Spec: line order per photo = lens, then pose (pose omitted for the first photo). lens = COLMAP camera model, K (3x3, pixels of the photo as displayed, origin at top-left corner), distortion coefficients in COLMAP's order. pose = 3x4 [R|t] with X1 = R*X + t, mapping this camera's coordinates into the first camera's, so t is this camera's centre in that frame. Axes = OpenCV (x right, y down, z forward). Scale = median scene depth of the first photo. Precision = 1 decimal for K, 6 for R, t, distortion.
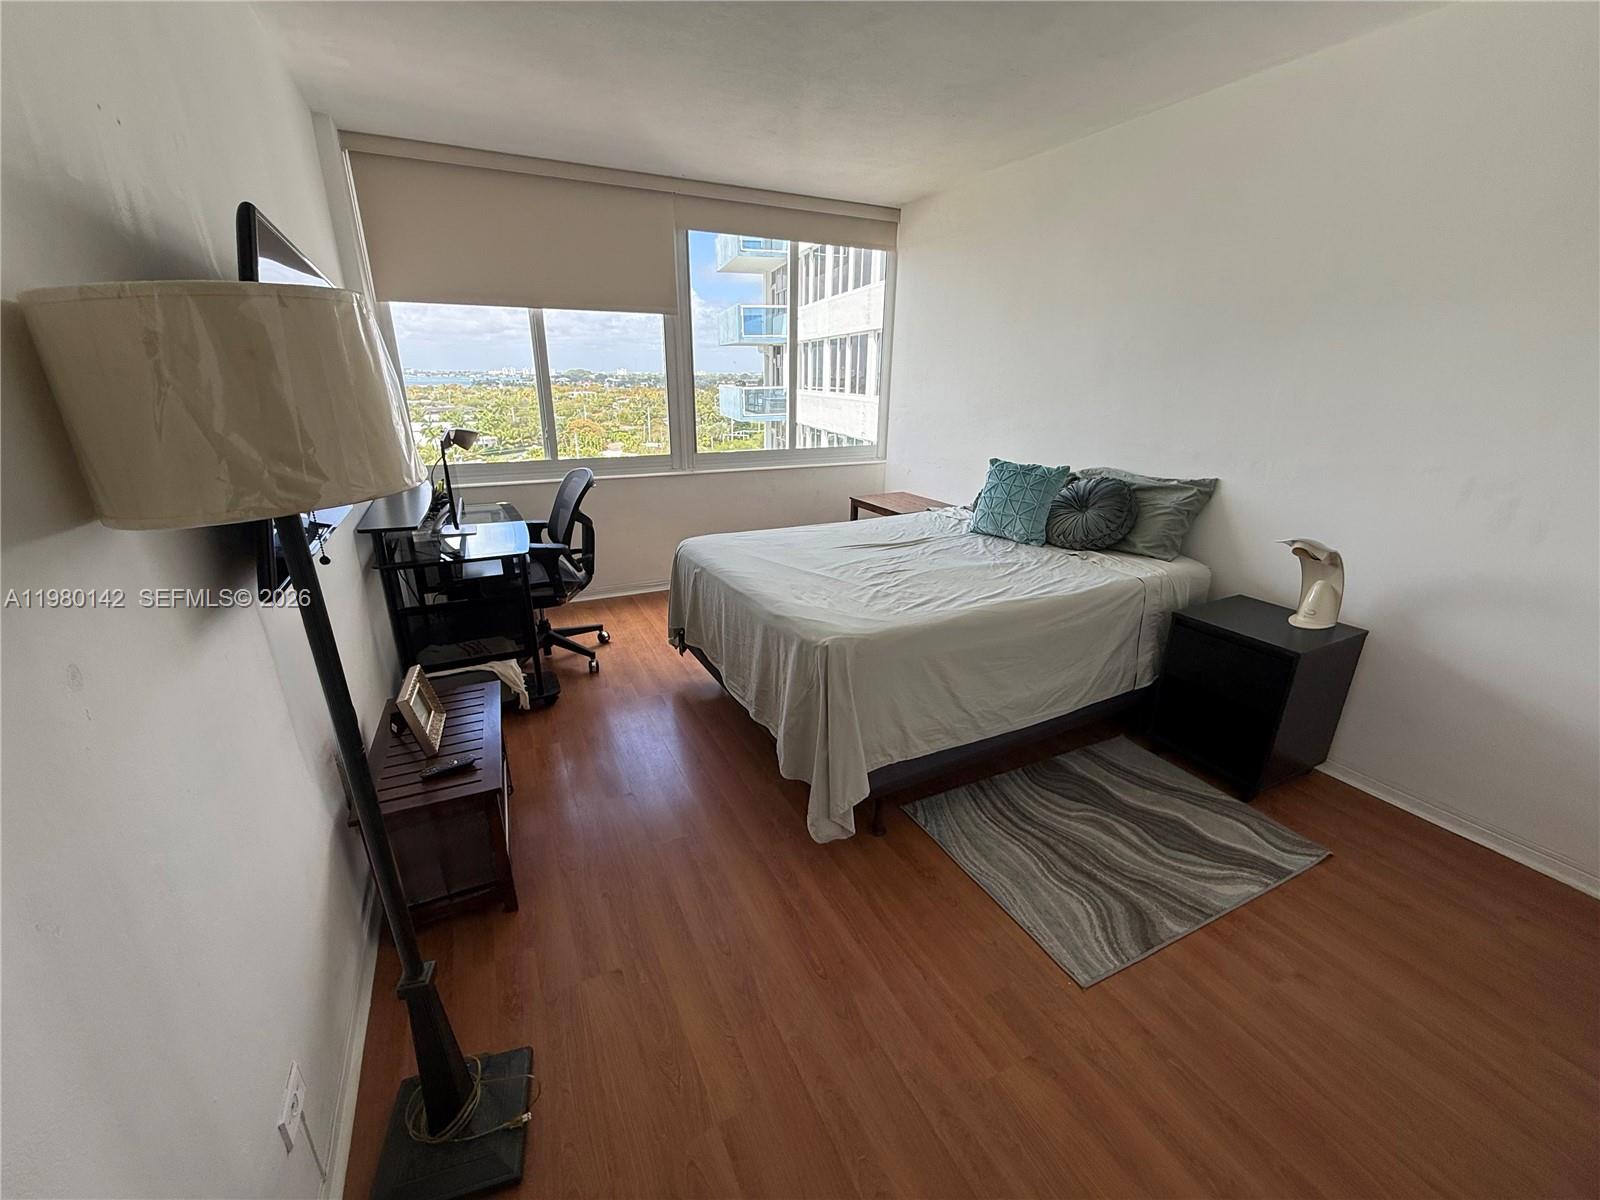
lens RADIAL K [[643.0, 0, 793.2], [0, 643.0, 599.2], [0, 0, 1]] dist [0.002024, 0.000807]
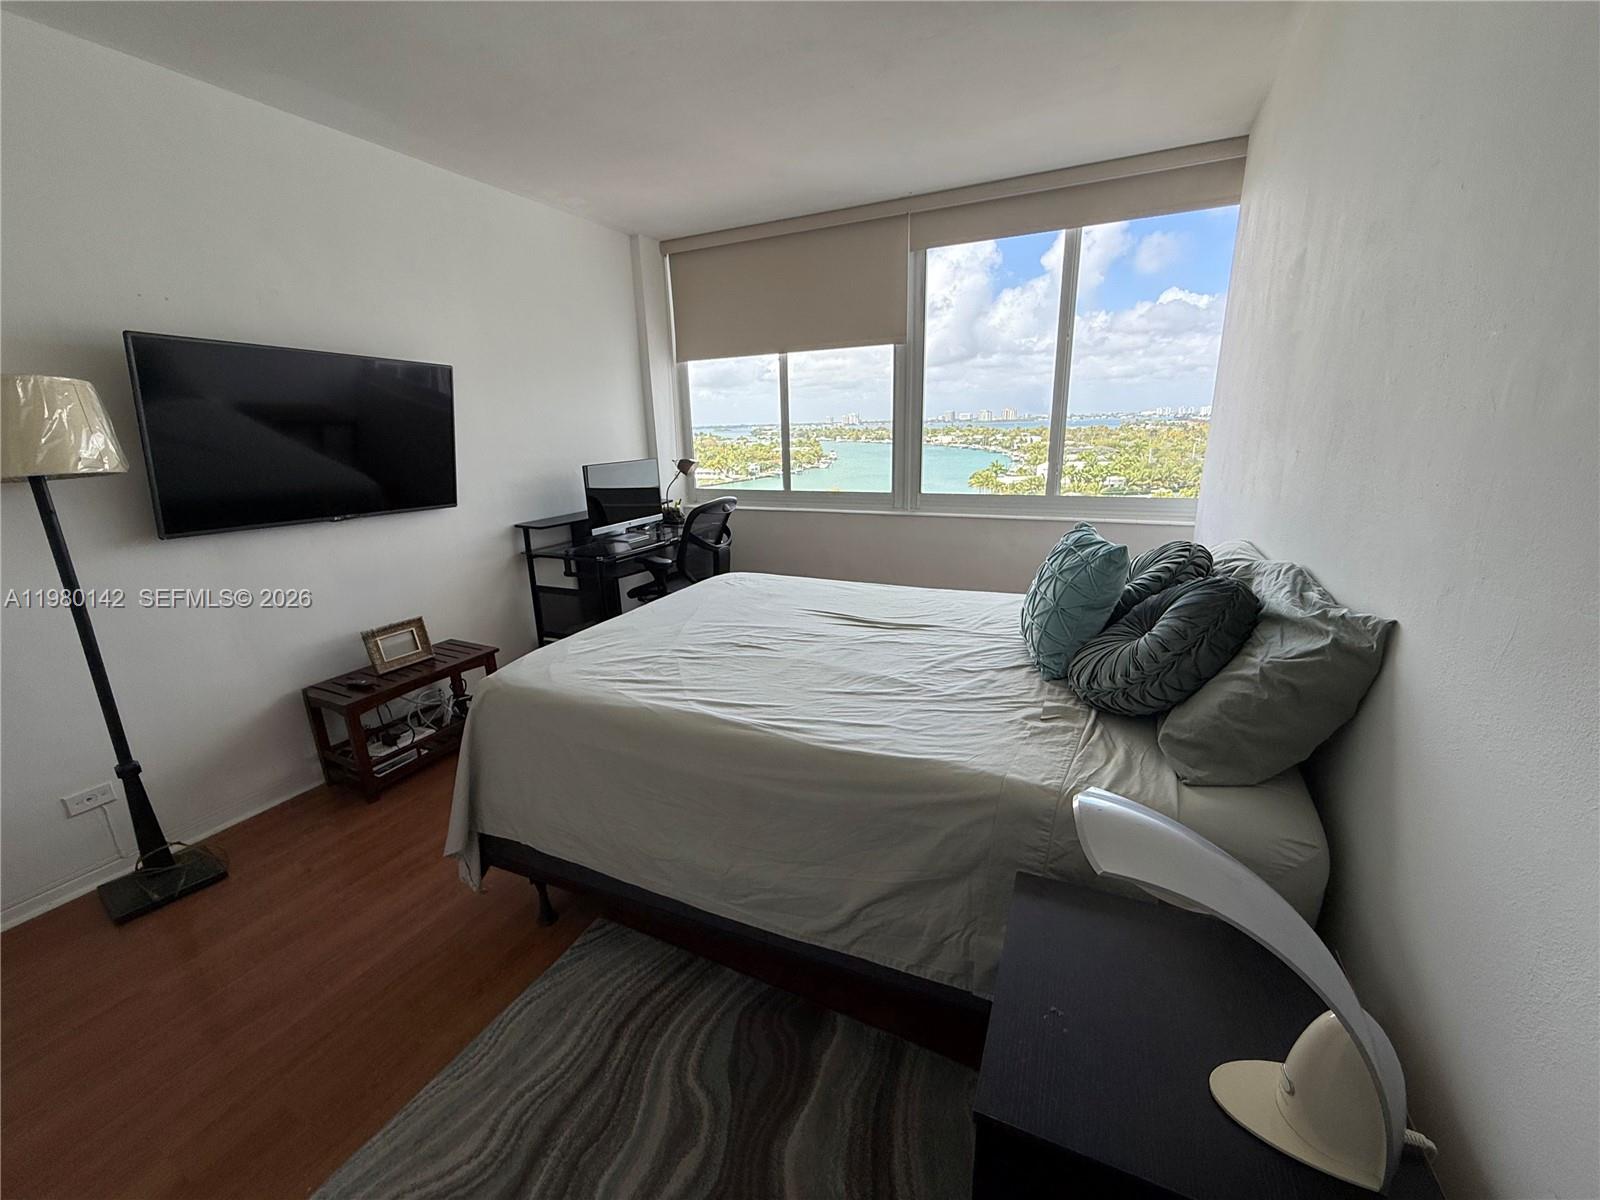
lens RADIAL K [[643.0, 0, 793.2], [0, 643.0, 599.2], [0, 0, 1]] dist [0.002024, 0.000807]
pose [[0.617436, 0.185220, -0.764504, 0.675902], [-0.230093, 0.971902, 0.049637, -0.129769], [0.752217, 0.145259, 0.642705, 0.467932]]
